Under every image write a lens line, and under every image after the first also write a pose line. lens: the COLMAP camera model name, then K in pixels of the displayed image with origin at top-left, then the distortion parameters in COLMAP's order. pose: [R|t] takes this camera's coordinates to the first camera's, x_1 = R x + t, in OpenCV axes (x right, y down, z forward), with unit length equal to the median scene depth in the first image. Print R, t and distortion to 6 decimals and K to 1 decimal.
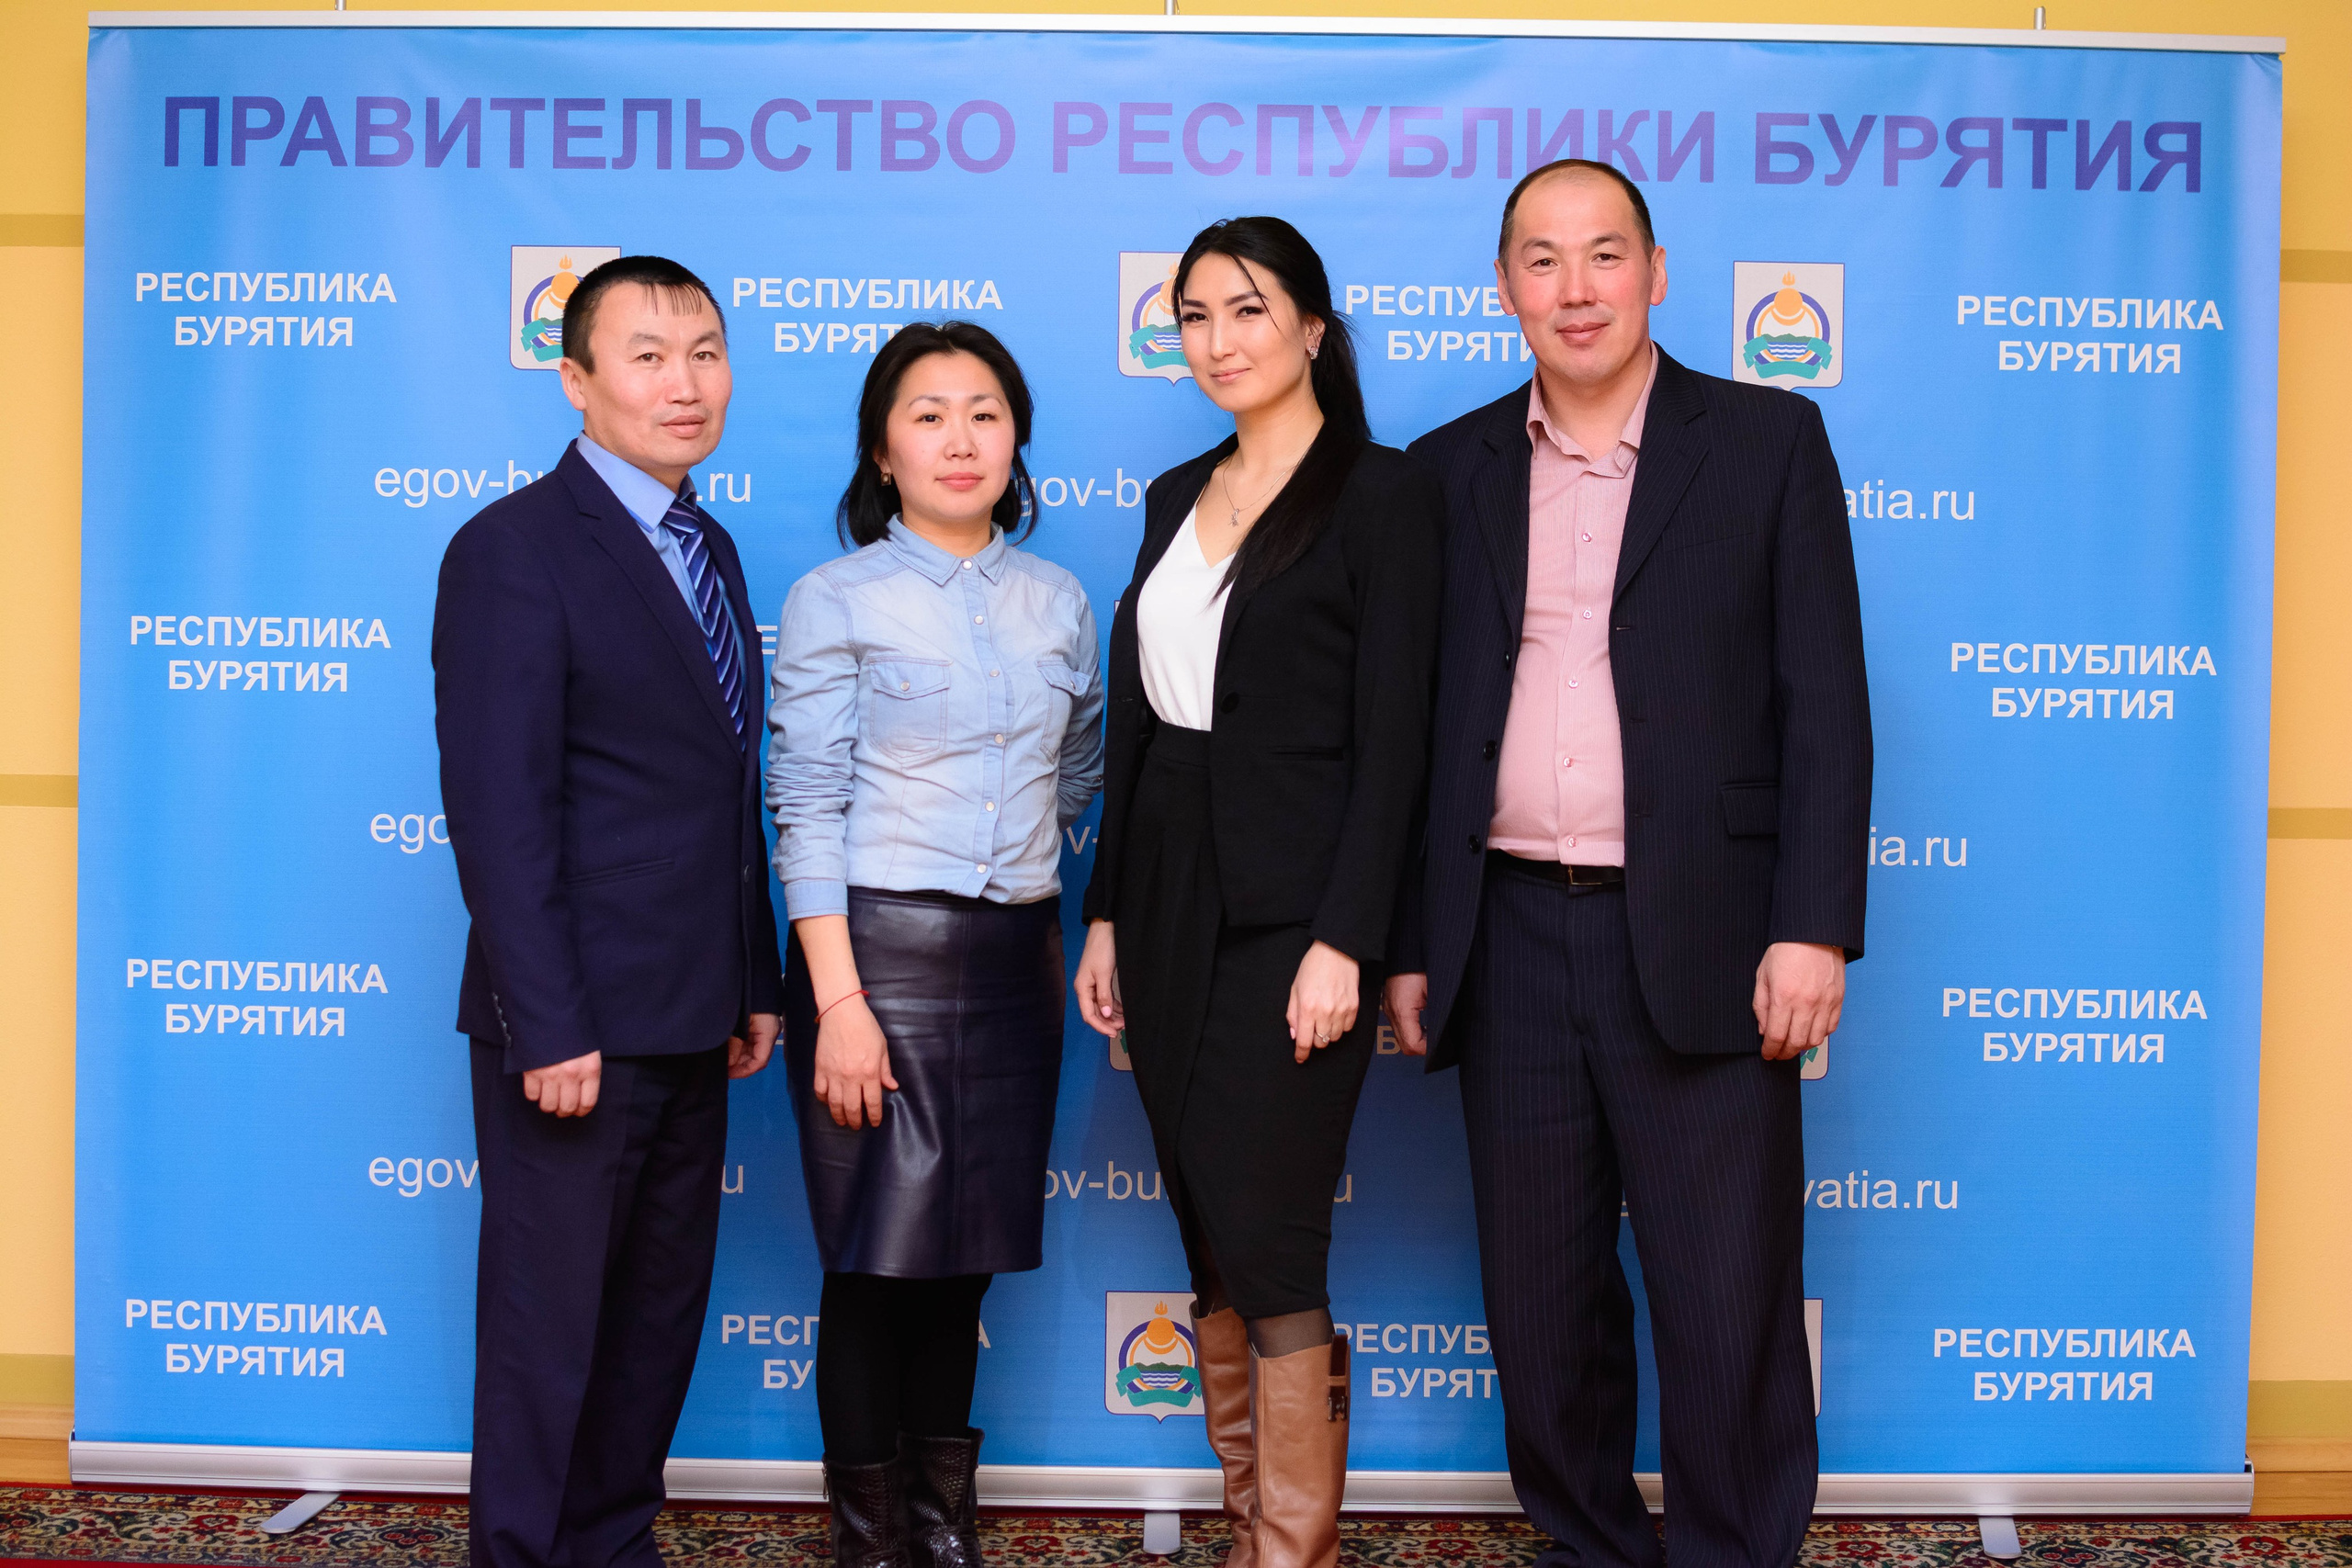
lens RADIAL K [[3541.8, 0, 1193.1], [0, 3541.8, 809.3], [0, 0, 1]] dist [-0.144087, 0.000000]
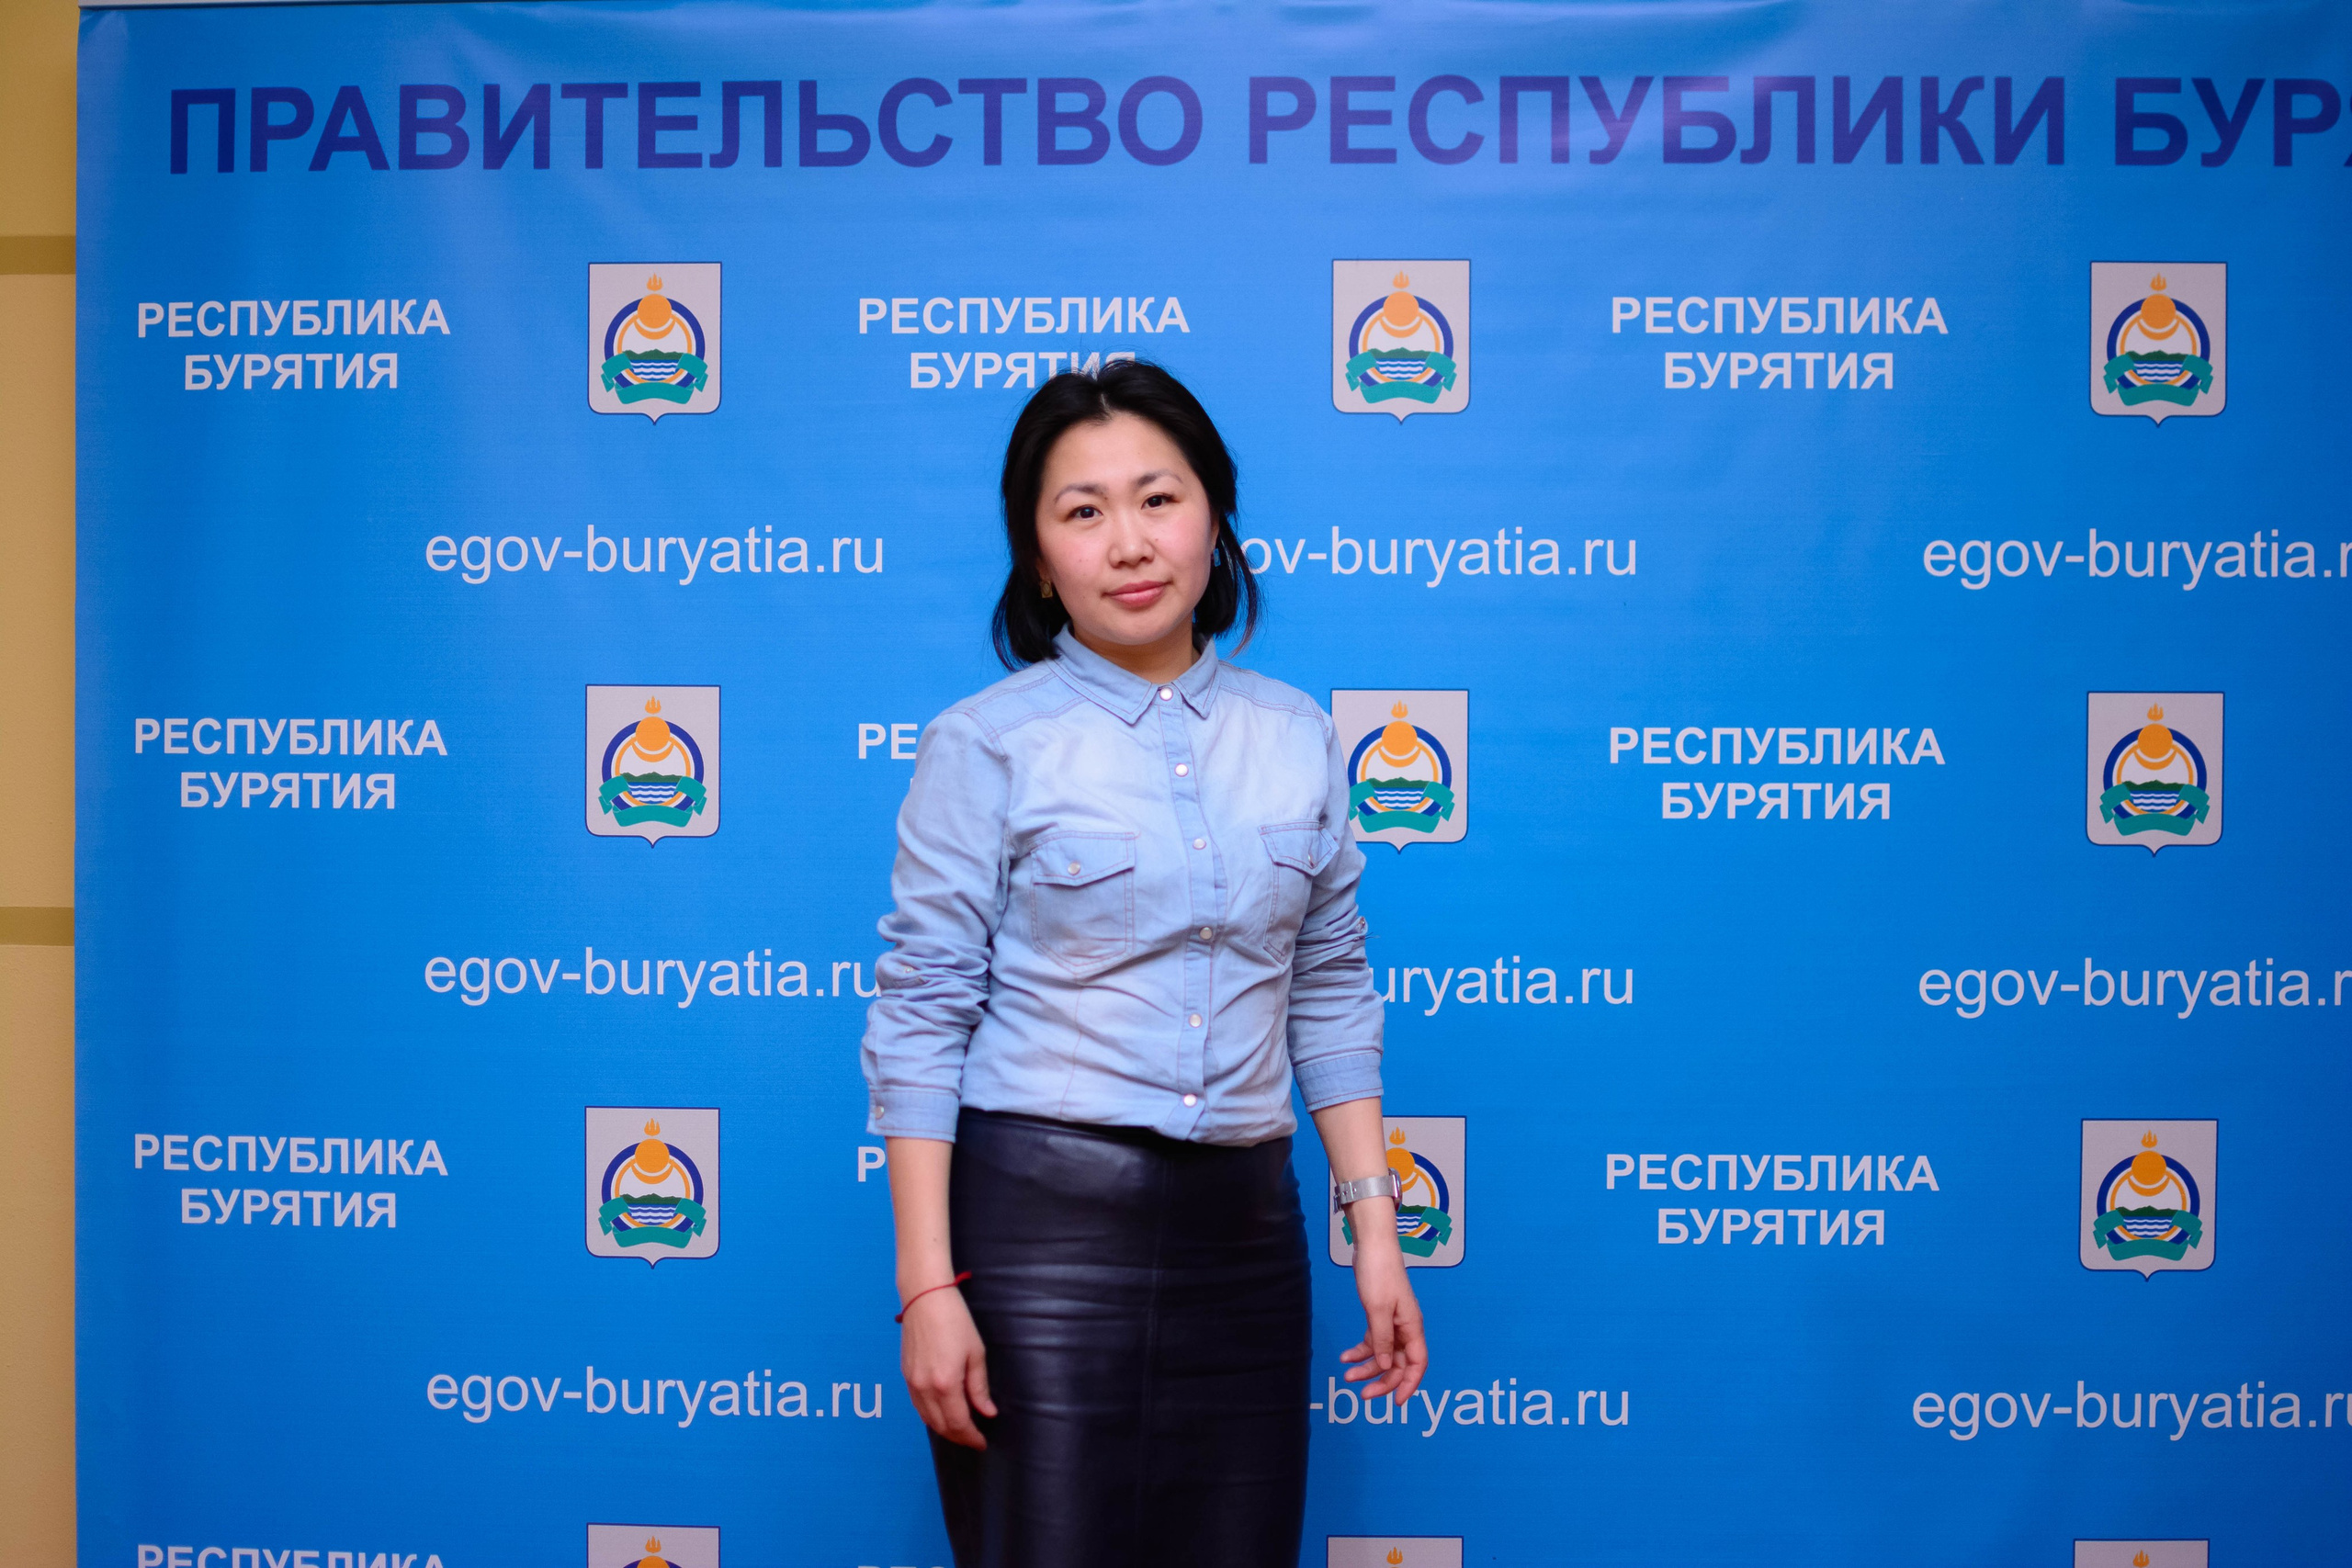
lens RADIAL K [[3541.8, 0, 1190.1], [0, 3541.8, 784.6], [0, 0, 1]] dist [-0.144087, 0.000000]
pose [[0.998844, -0.009697, -0.047073, -0.016460], [0.009042, 0.999860, -0.014109, -0.026000], [0.047203, 0.013667, 0.998792, 0.188058]]
